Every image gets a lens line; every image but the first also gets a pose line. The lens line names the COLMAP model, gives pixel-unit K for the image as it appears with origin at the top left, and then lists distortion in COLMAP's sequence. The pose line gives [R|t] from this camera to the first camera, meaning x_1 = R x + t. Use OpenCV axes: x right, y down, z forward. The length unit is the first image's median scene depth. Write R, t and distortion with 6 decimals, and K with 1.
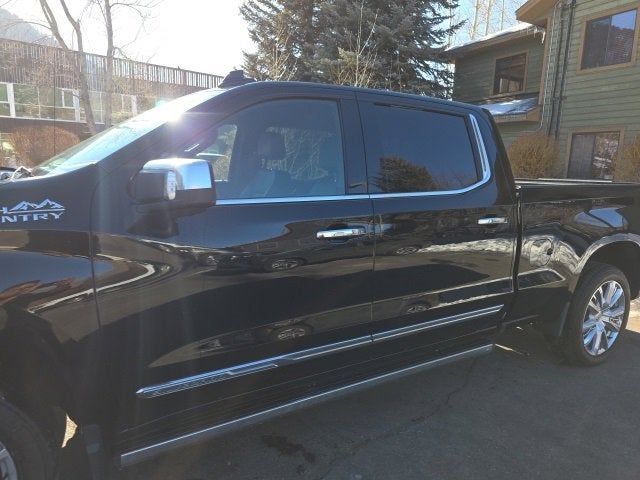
lens RADIAL K [[422.9, 0, 323.1], [0, 422.9, 245.7], [0, 0, 1]] dist [0.036011, -0.032386]
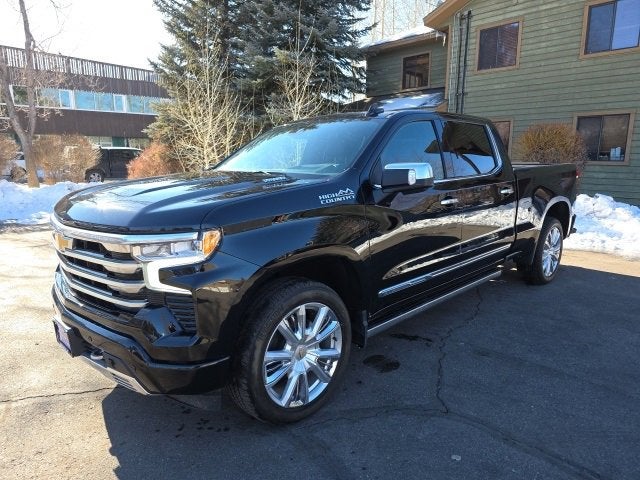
lens RADIAL K [[417.1, 0, 315.6], [0, 417.1, 248.3], [0, 0, 1]] dist [0.037522, -0.035096]
pose [[0.974808, -0.080451, 0.208031, -0.112915], [0.073052, 0.996400, 0.043019, 0.006176], [-0.210743, -0.026738, 0.977176, -0.071792]]
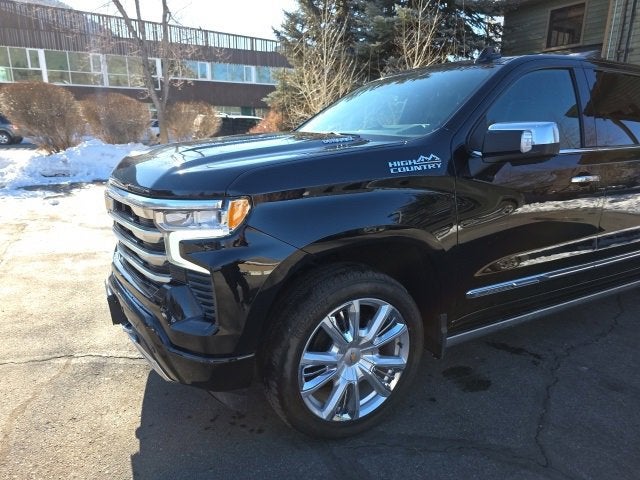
lens RADIAL K [[423.5, 0, 314.1], [0, 423.5, 240.4], [0, 0, 1]] dist [0.030231, -0.026301]
pose [[0.998342, -0.005821, -0.057263, -0.091600], [0.010171, 0.997057, 0.075980, 0.006380], [0.056652, -0.076436, 0.995464, -0.042810]]
